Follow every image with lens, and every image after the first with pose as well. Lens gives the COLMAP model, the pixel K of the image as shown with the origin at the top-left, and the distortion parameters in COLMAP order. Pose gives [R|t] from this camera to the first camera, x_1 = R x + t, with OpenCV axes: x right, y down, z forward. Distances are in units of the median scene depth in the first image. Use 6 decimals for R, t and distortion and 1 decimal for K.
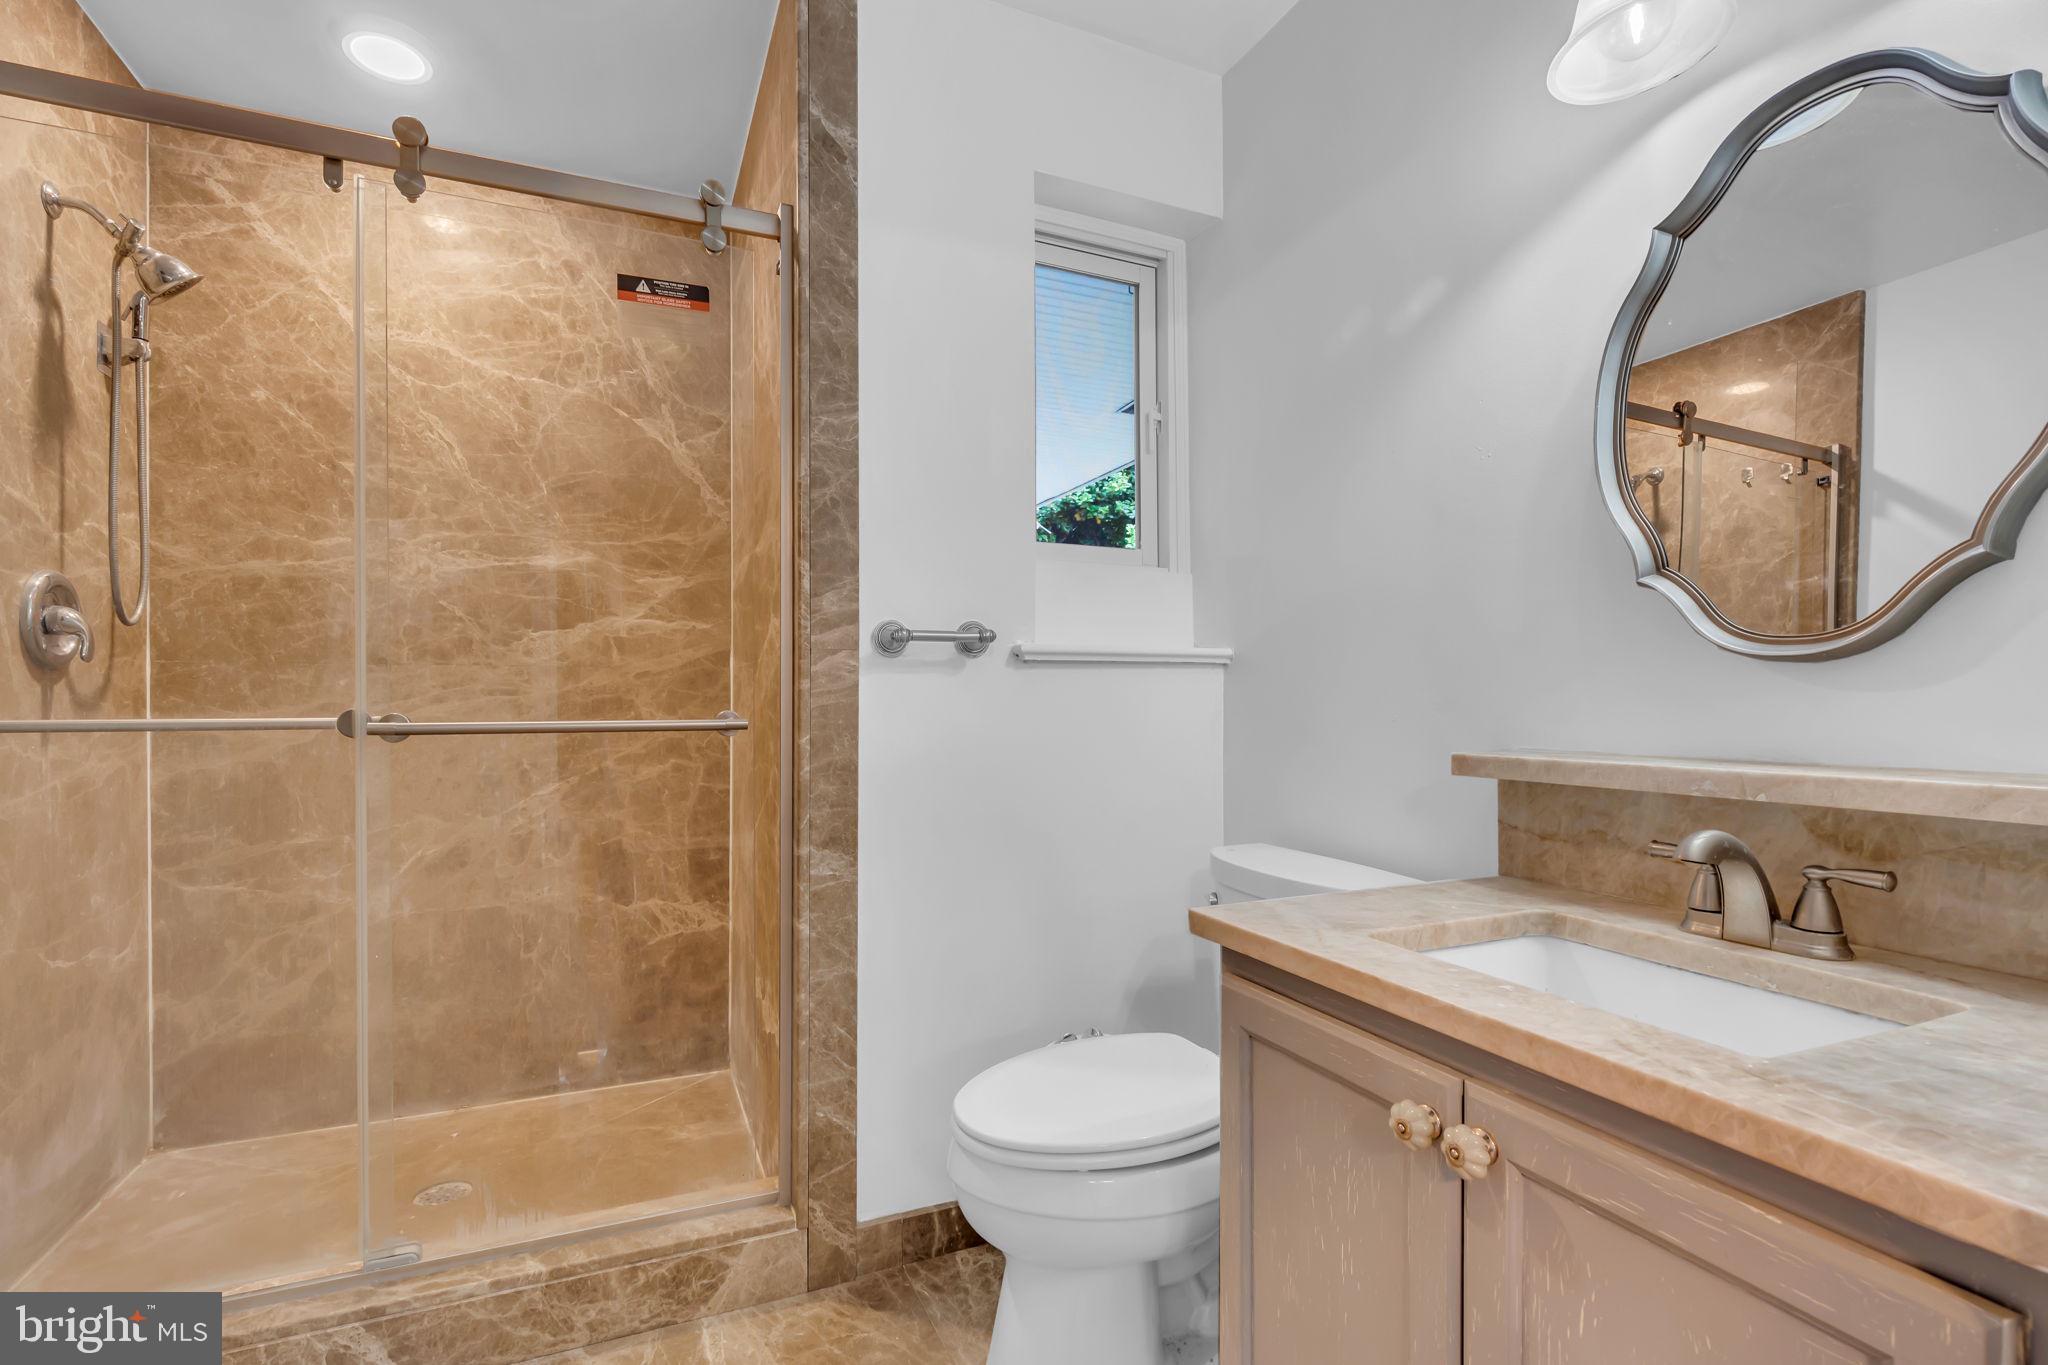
lens RADIAL K [[954.5, 0, 1020.7], [0, 954.5, 711.9], [0, 0, 1]] dist [-0.008608, 0.000158]
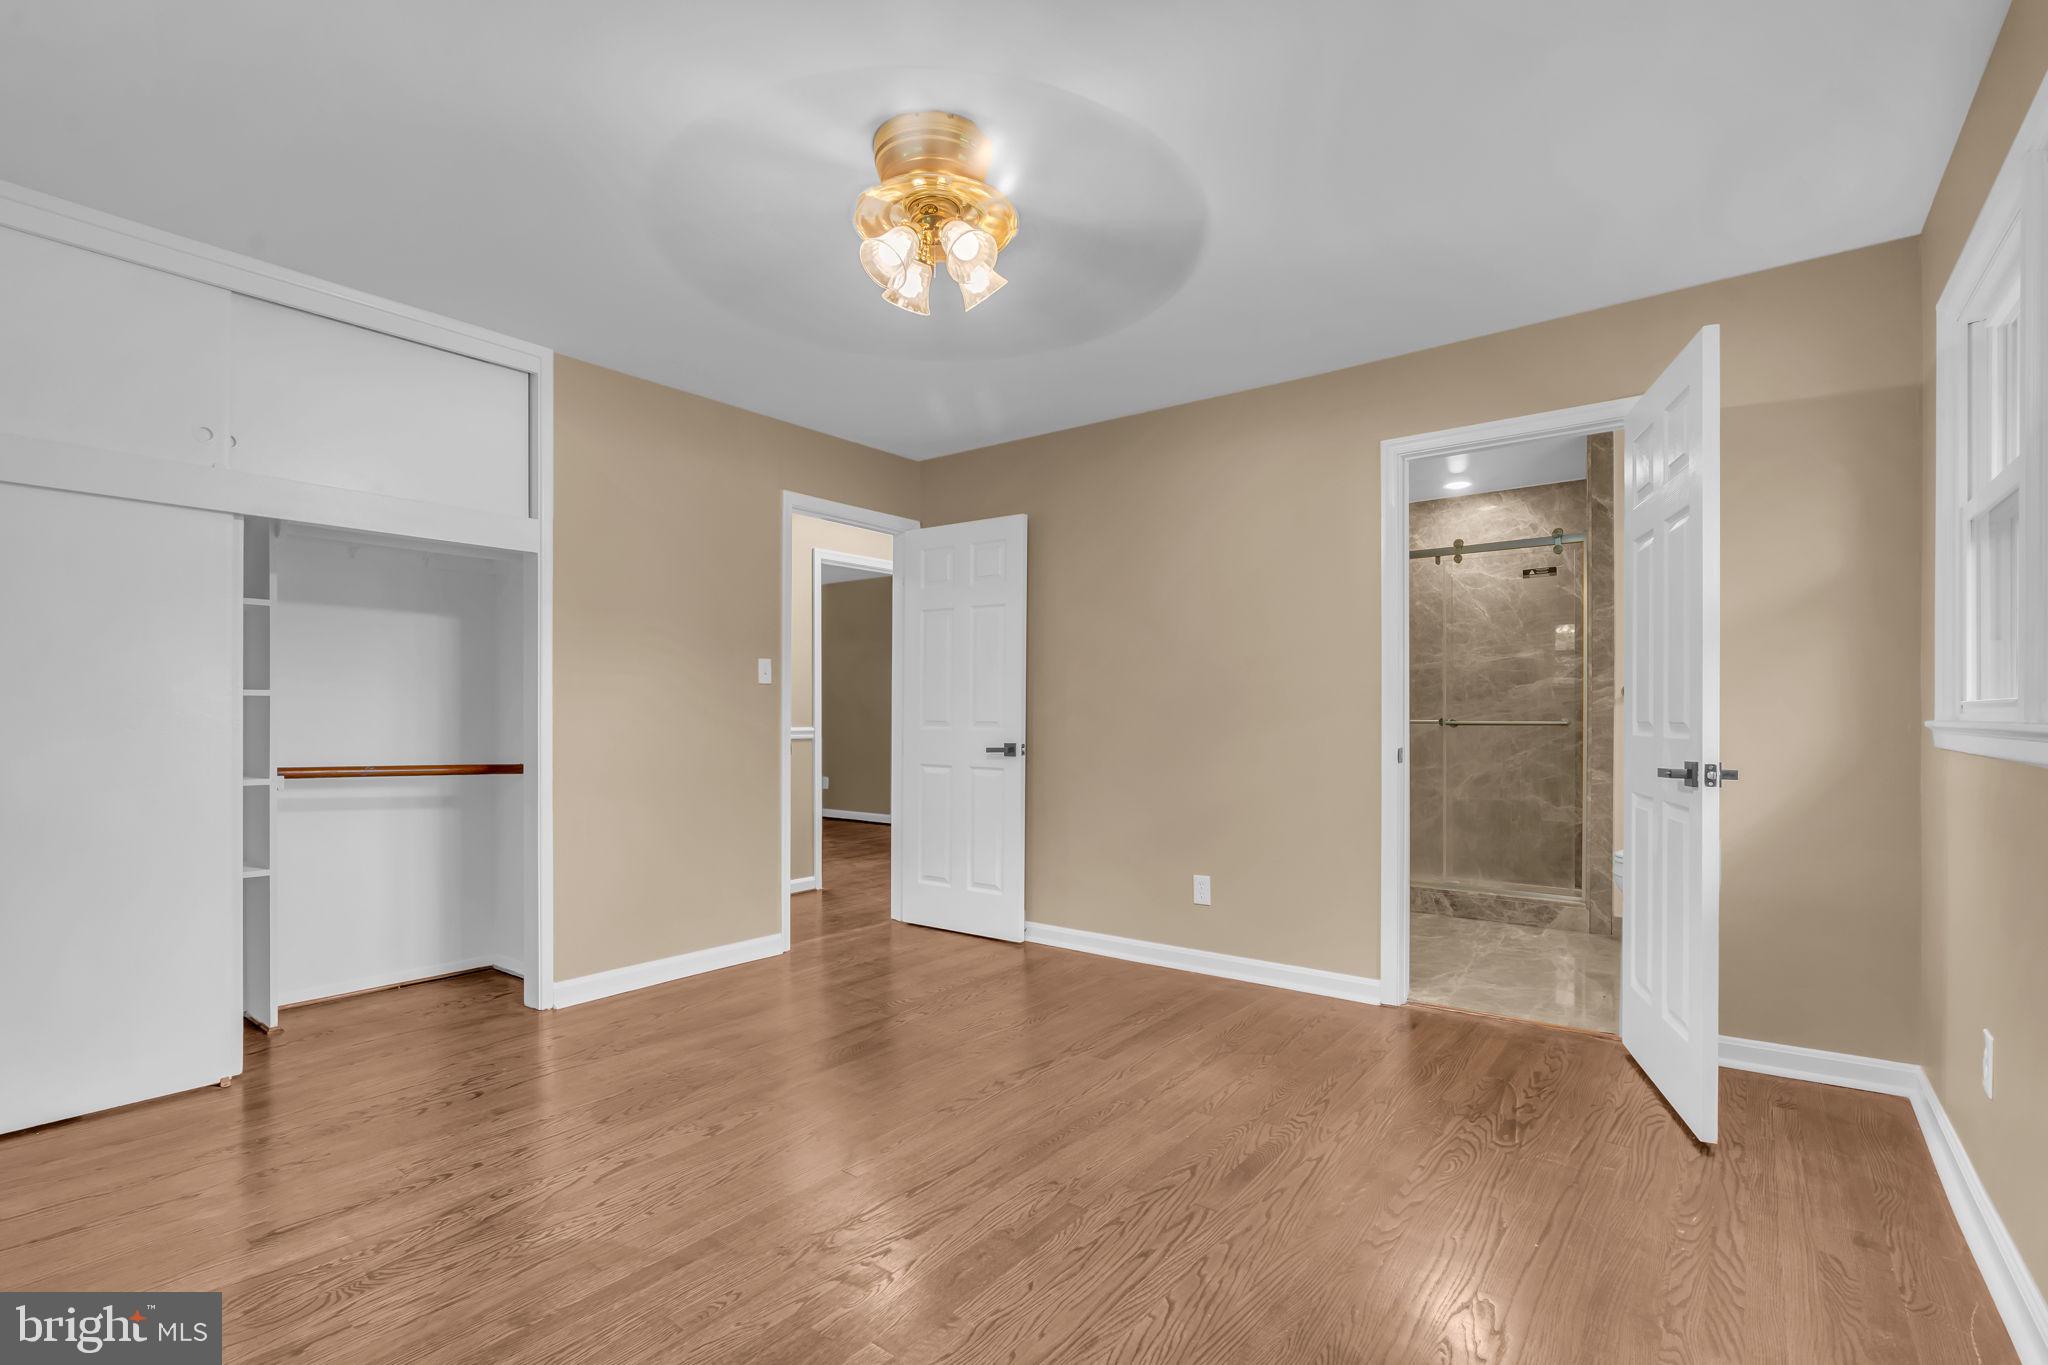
lens RADIAL K [[954.5, 0, 1020.7], [0, 954.5, 711.9], [0, 0, 1]] dist [-0.008608, 0.000158]
pose [[0.487276, -0.002848, -0.873243, 1.320514], [-0.007292, 0.999947, -0.007330, 0.010662], [0.873218, 0.009939, 0.487229, -1.699547]]
